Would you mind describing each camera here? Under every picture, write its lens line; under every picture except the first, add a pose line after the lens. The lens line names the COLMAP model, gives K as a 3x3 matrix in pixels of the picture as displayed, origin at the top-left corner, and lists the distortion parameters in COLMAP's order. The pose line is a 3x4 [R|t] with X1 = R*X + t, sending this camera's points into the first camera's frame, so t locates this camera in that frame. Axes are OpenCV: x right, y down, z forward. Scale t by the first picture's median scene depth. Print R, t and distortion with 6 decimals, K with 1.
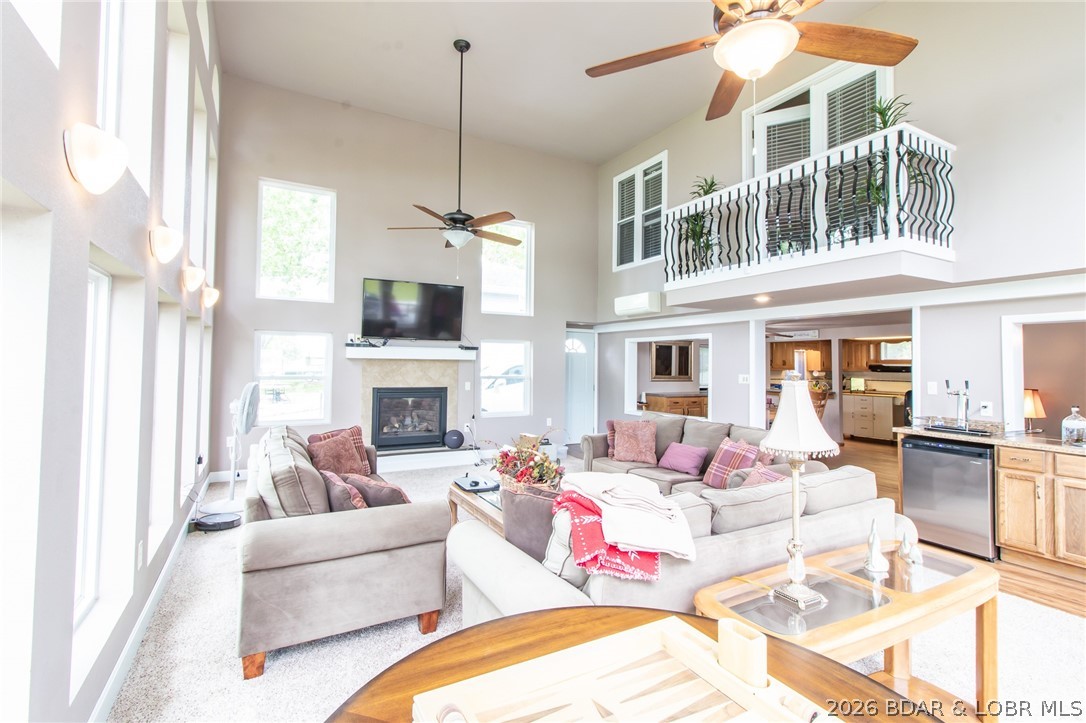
lens RADIAL K [[500.3, 0, 545.8], [0, 500.3, 348.4], [0, 0, 1]] dist [0.001661, 0.001338]
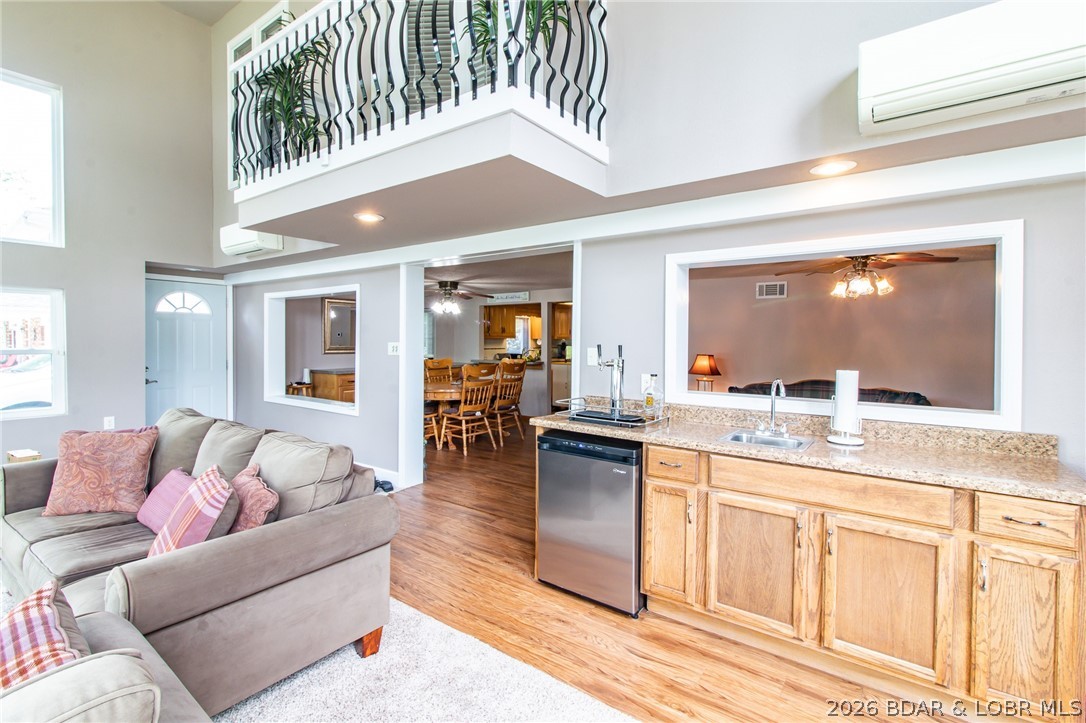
lens RADIAL K [[500.3, 0, 545.4], [0, 500.3, 348.7], [0, 0, 1]] dist [0.001661, 0.001338]
pose [[0.909755, -0.015218, 0.414867, 0.297838], [-0.008308, 0.998461, 0.054842, 0.021135], [-0.415063, -0.053339, 0.908228, 0.272648]]
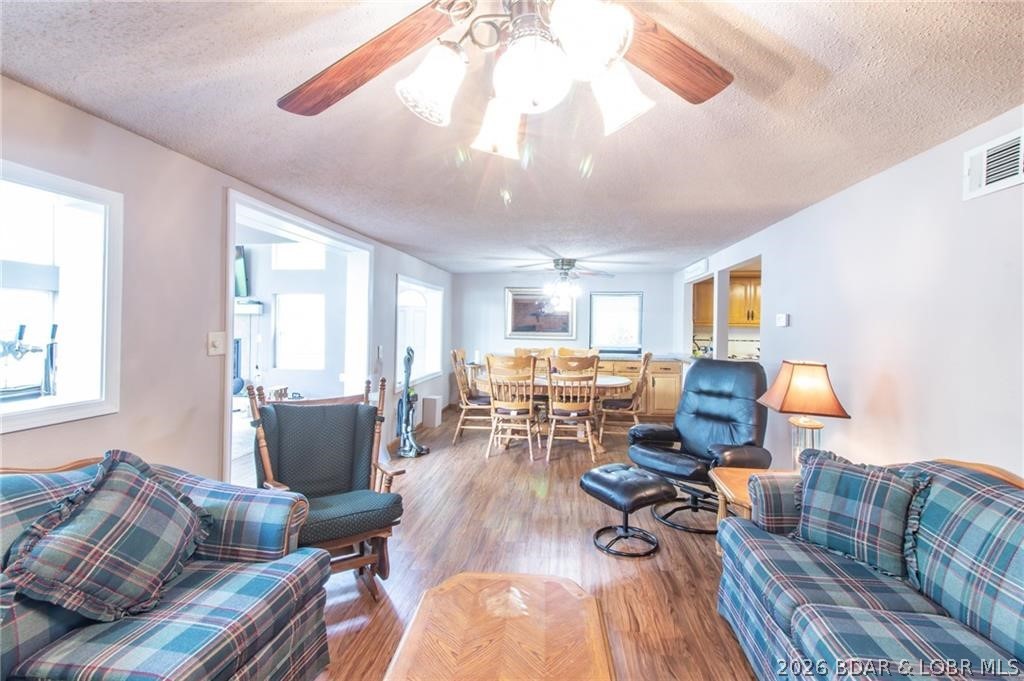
lens RADIAL K [[471.8, 0, 513.7], [0, 471.8, 330.7], [0, 0, 1]] dist [0.001661, 0.001338]
pose [[0.809266, 0.004865, -0.587422, 0.999832], [0.018004, 0.999291, 0.033079, 0.040384], [0.587166, -0.037346, 0.808604, 0.573035]]
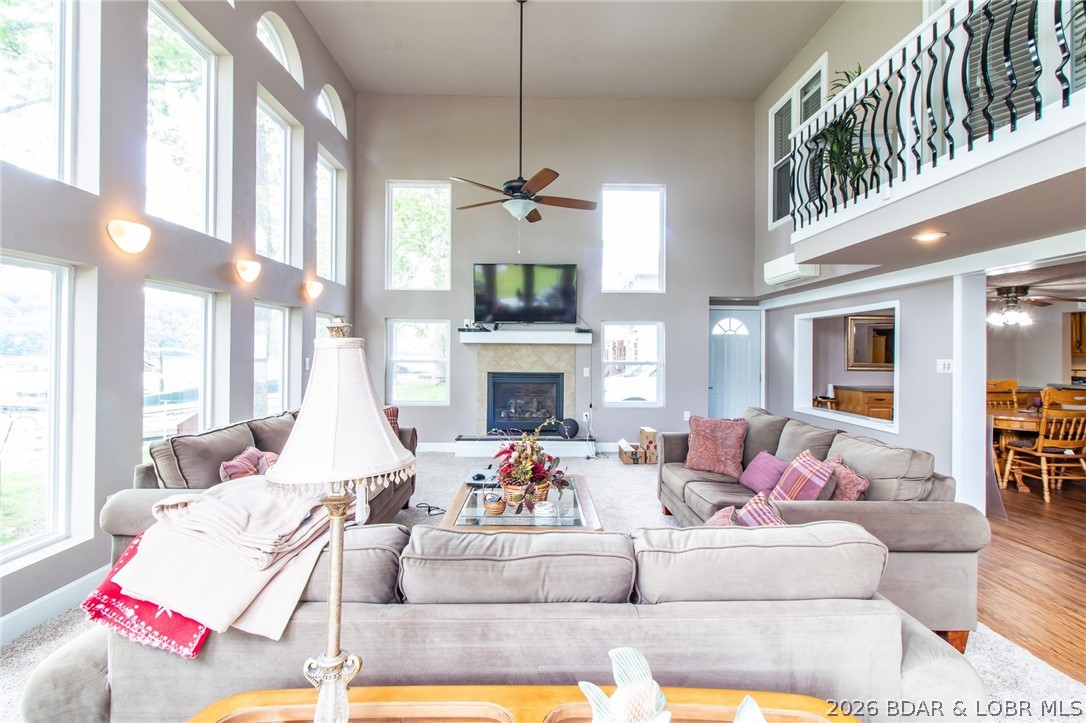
lens RADIAL K [[500.3, 0, 546.3], [0, 500.3, 348.8], [0, 0, 1]] dist [0.001661, 0.001338]
pose [[0.884458, -0.008724, -0.466538, 0.239108], [0.018167, 0.999711, 0.015747, 0.018418], [0.466266, -0.022403, 0.884361, 0.169908]]
